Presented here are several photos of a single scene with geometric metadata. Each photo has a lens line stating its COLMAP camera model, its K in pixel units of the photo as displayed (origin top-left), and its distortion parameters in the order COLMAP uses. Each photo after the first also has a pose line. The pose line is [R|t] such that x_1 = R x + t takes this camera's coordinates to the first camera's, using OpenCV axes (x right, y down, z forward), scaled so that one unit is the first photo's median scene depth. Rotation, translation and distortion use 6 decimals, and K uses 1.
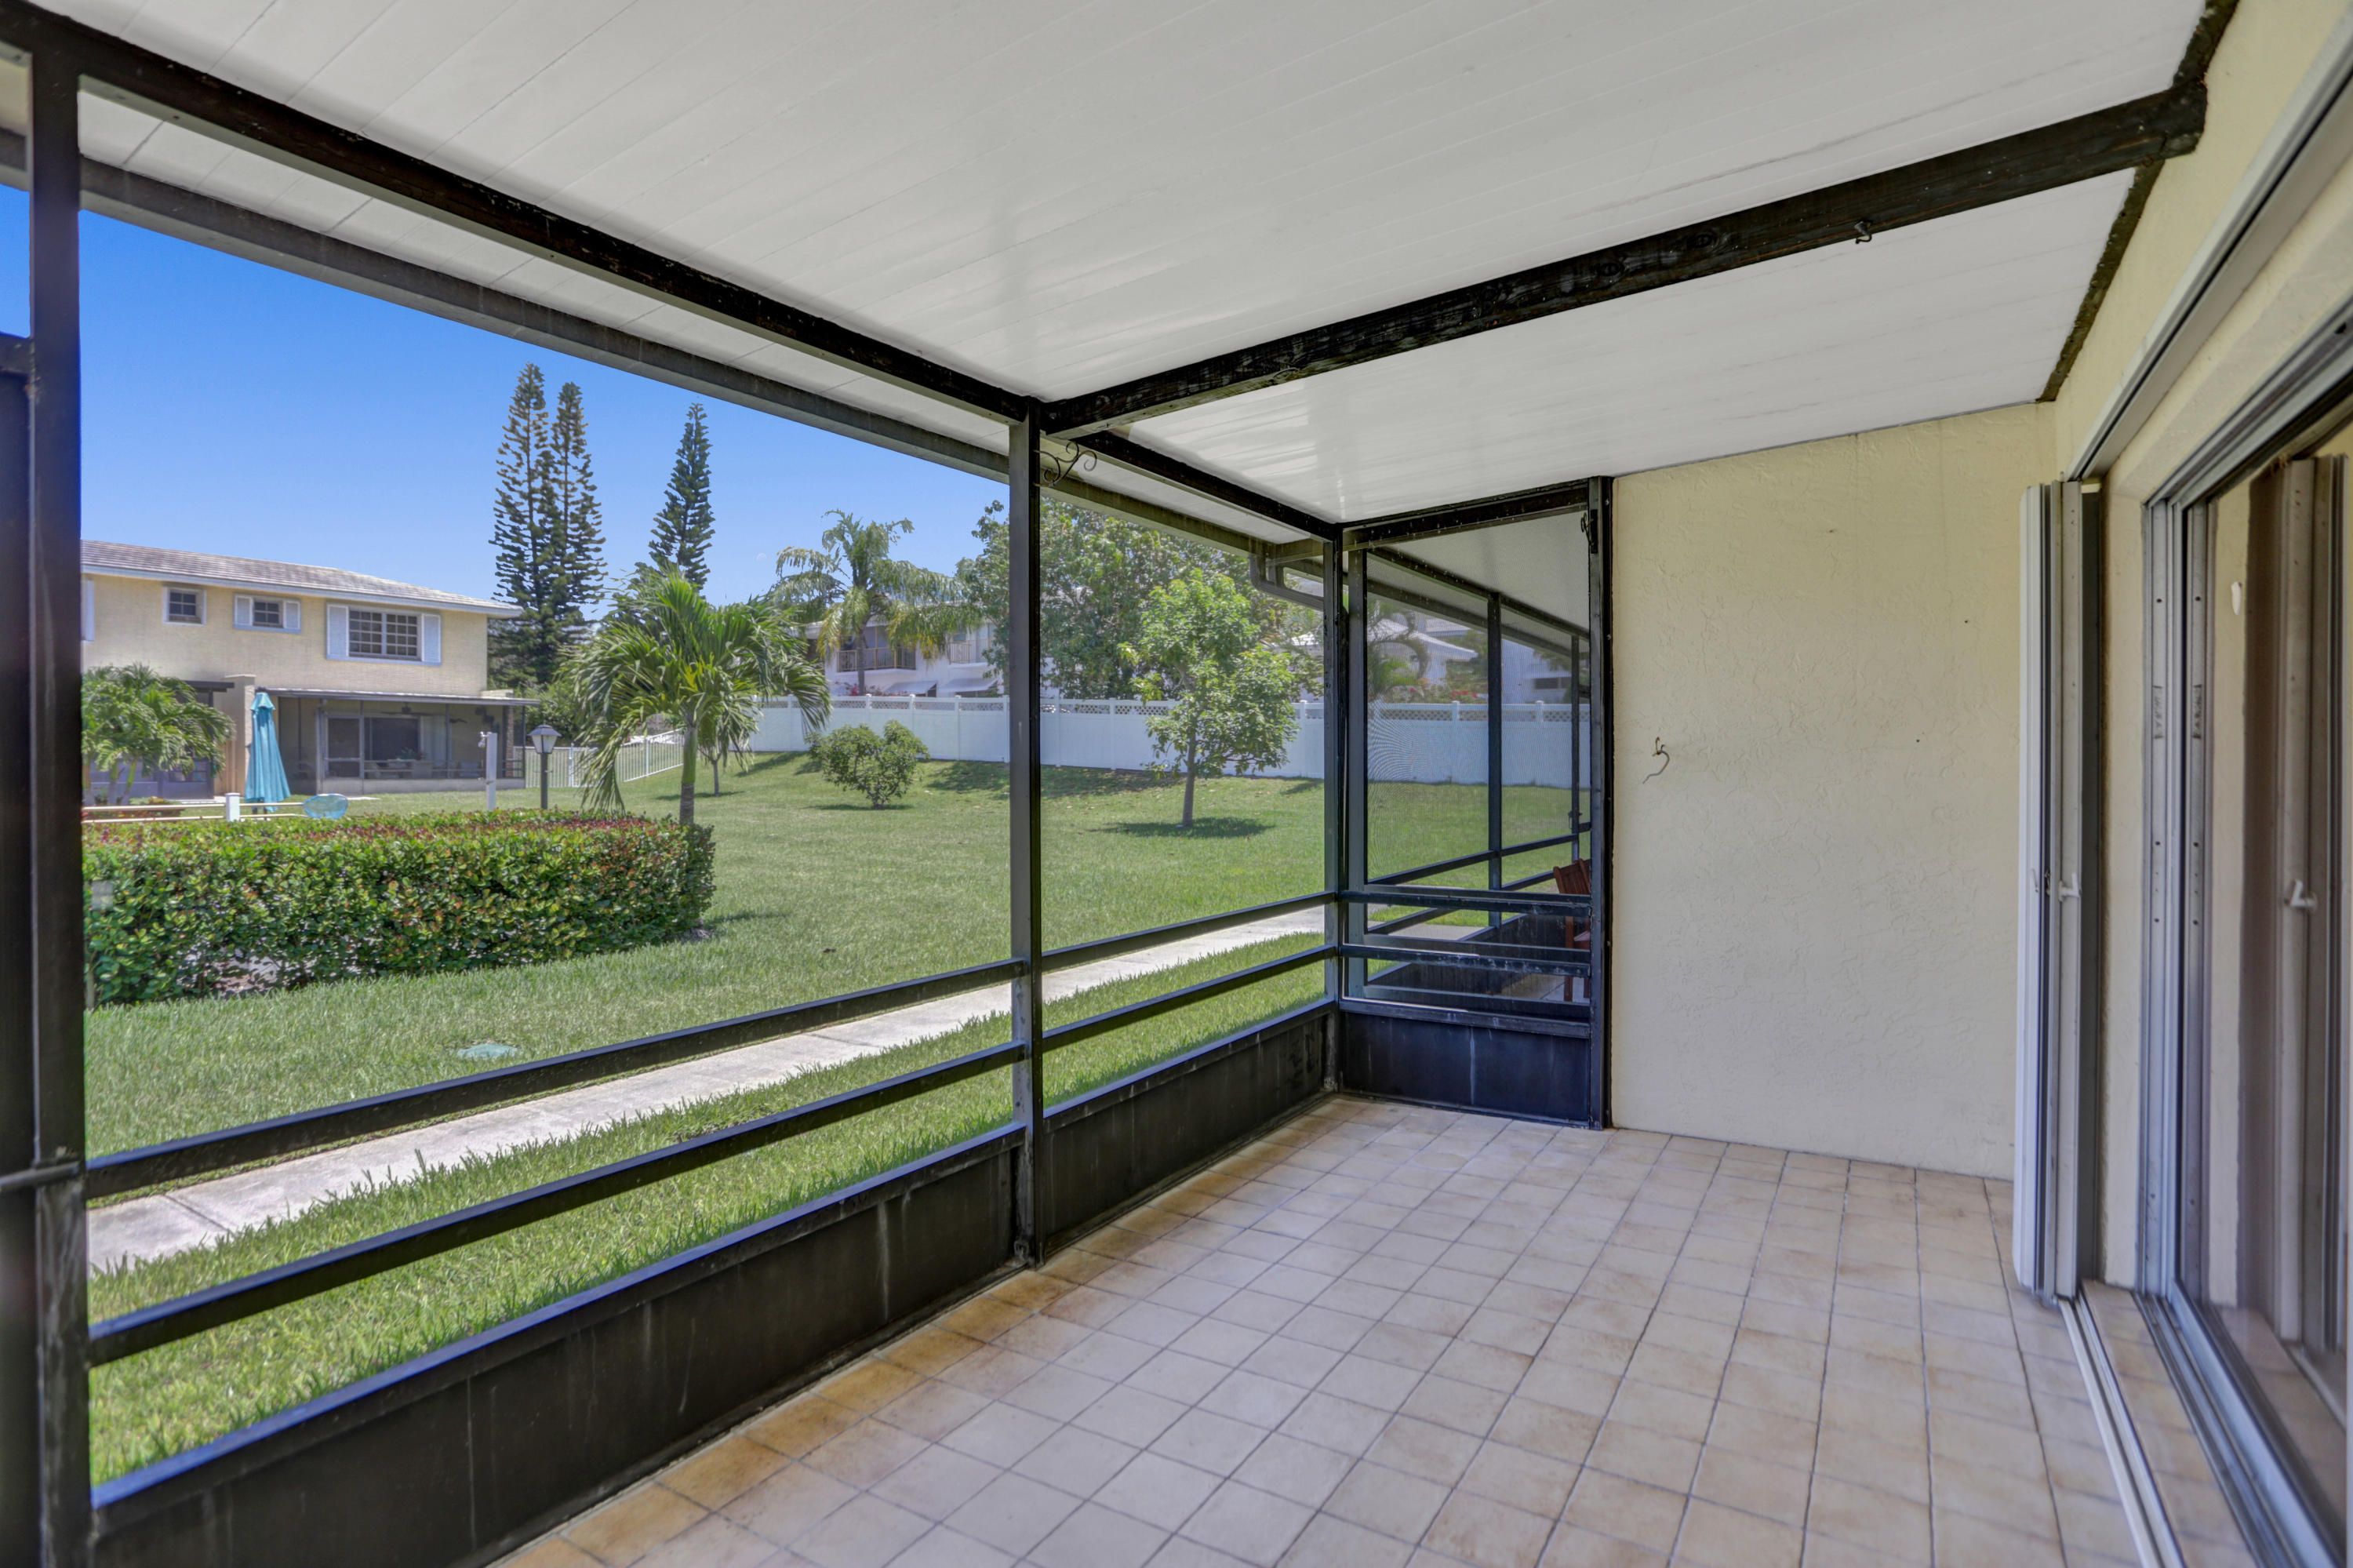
lens RADIAL K [[1159.0, 0, 1203.8], [0, 1159.0, 774.1], [0, 0, 1]] dist [-0.076777, 0.021028]
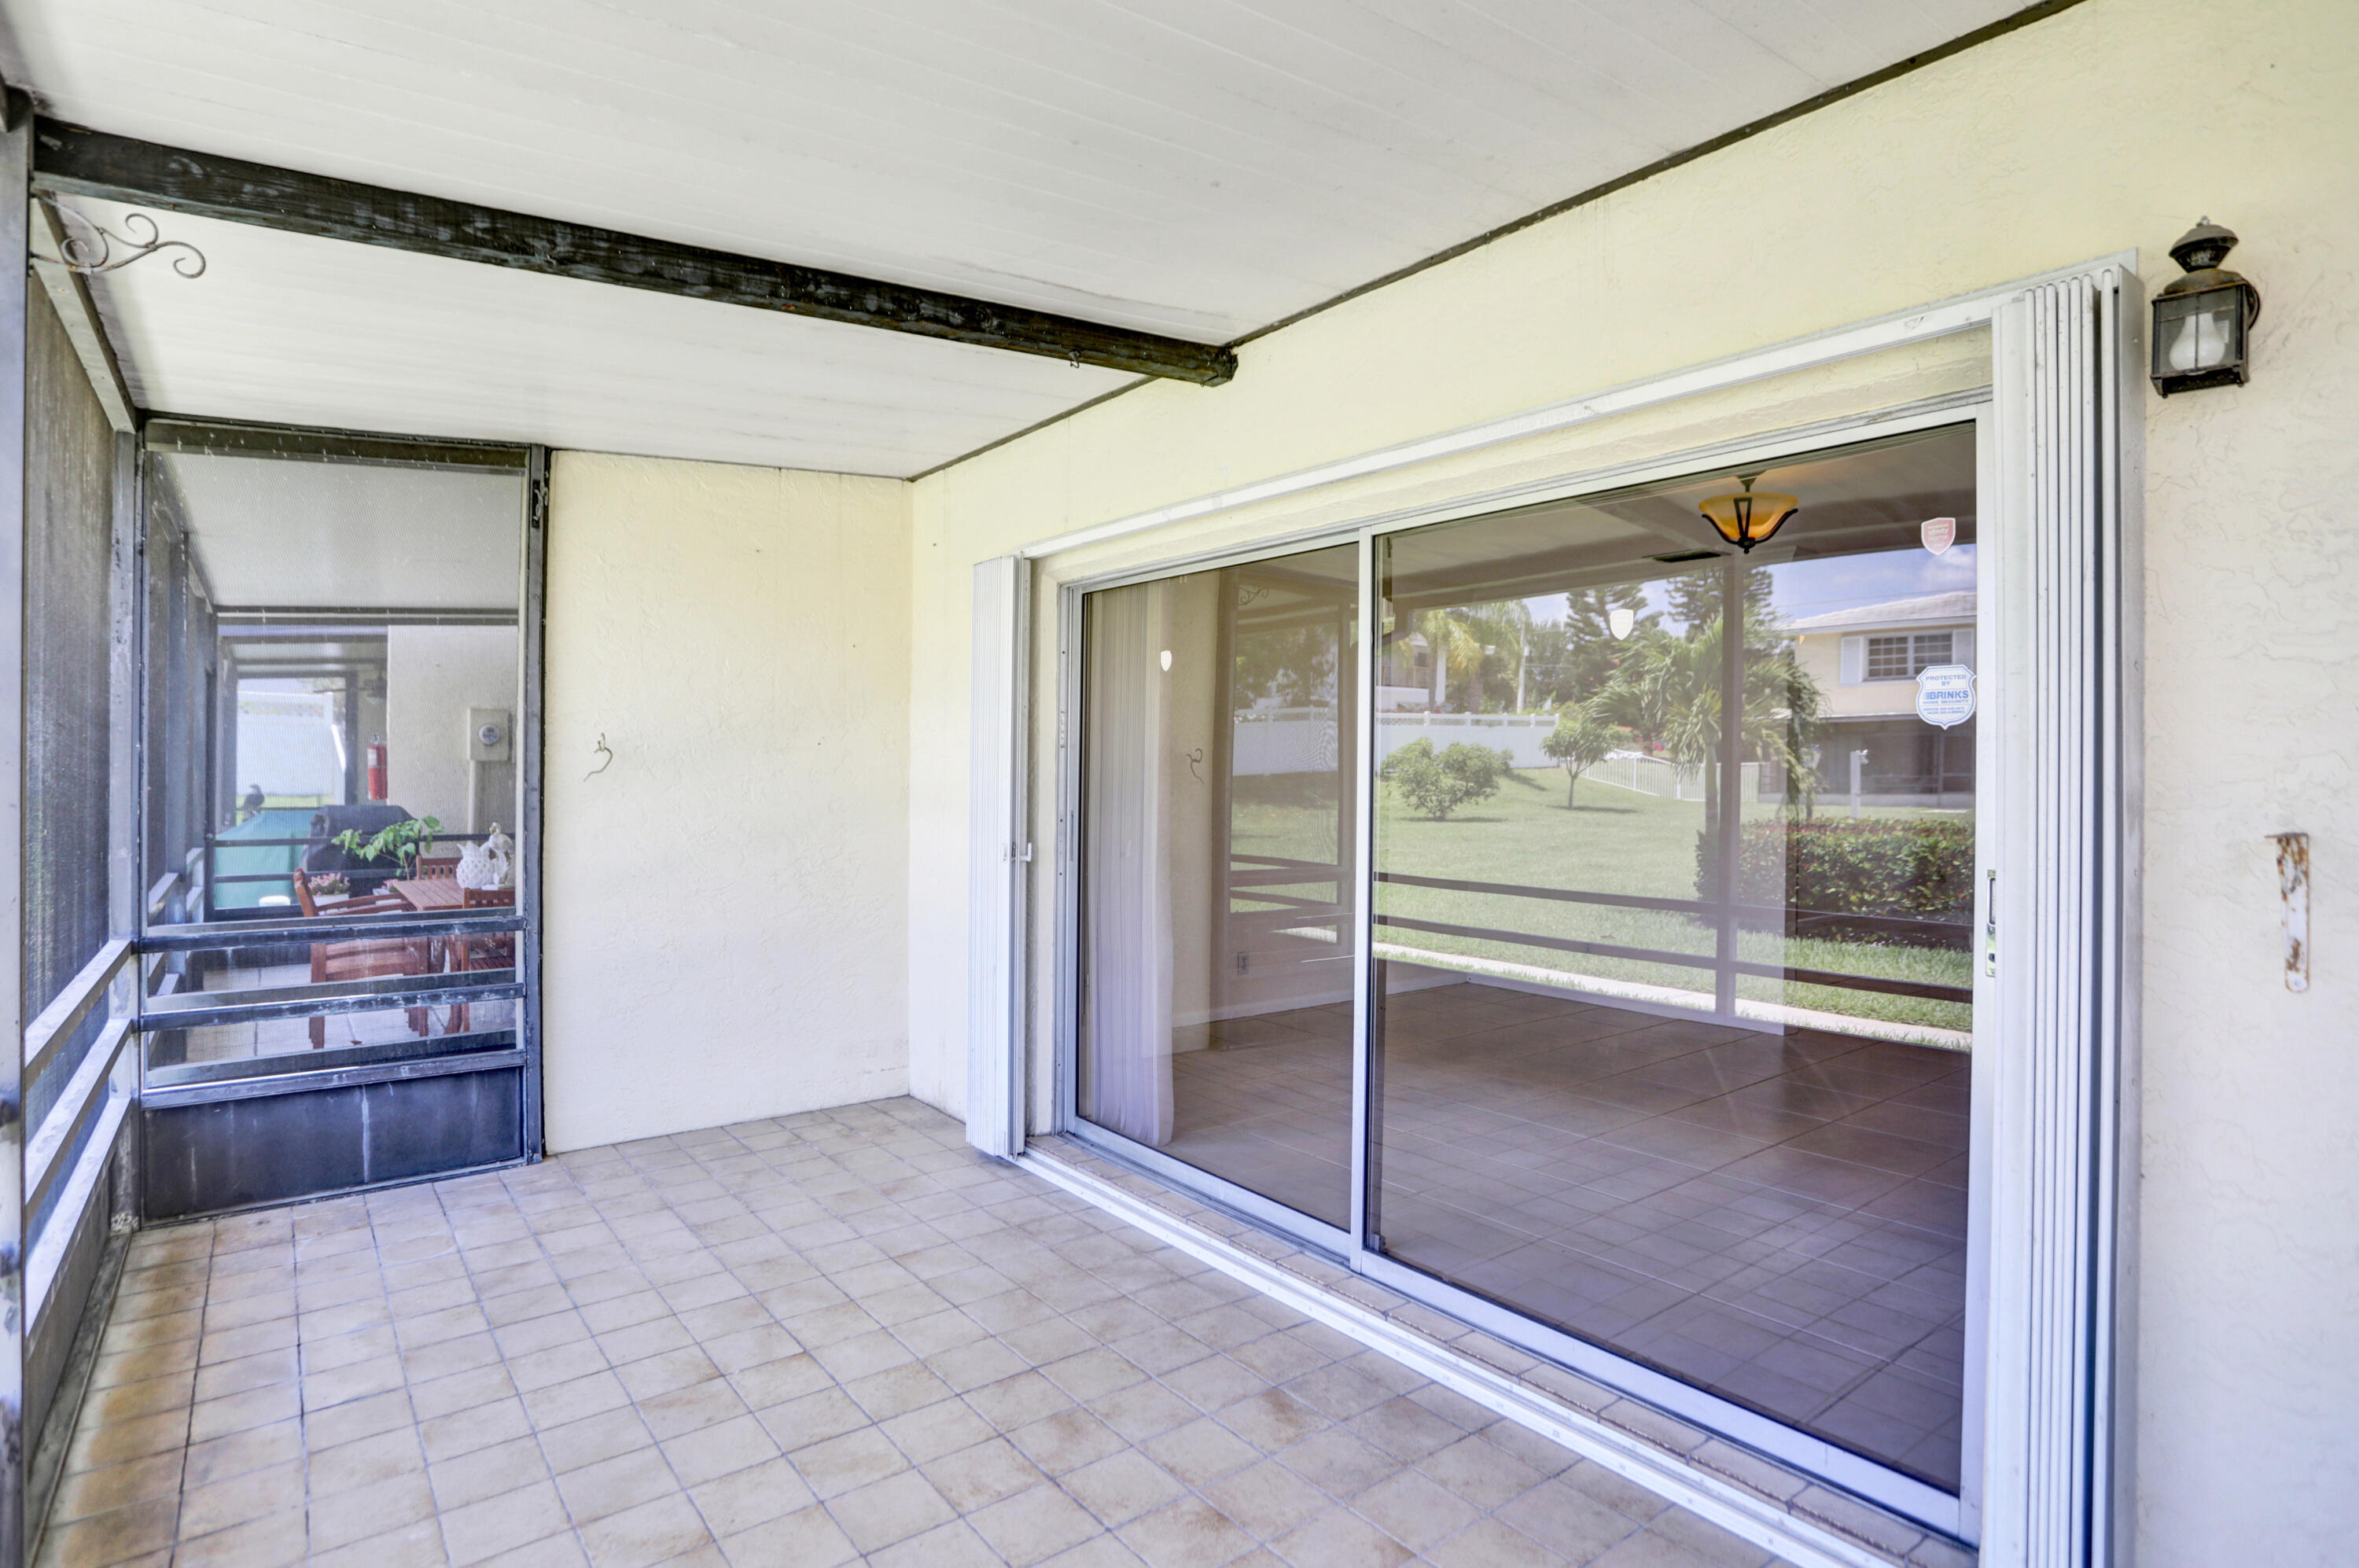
lens RADIAL K [[1162.0, 0, 1206.9], [0, 1162.0, 774.1], [0, 0, 1]] dist [-0.076777, 0.021028]
pose [[0.343906, 0.000413, 0.939004, -0.360712], [-0.000499, 1.000000, -0.000258, 0.002679], [-0.939004, -0.000380, 0.343906, 0.220988]]
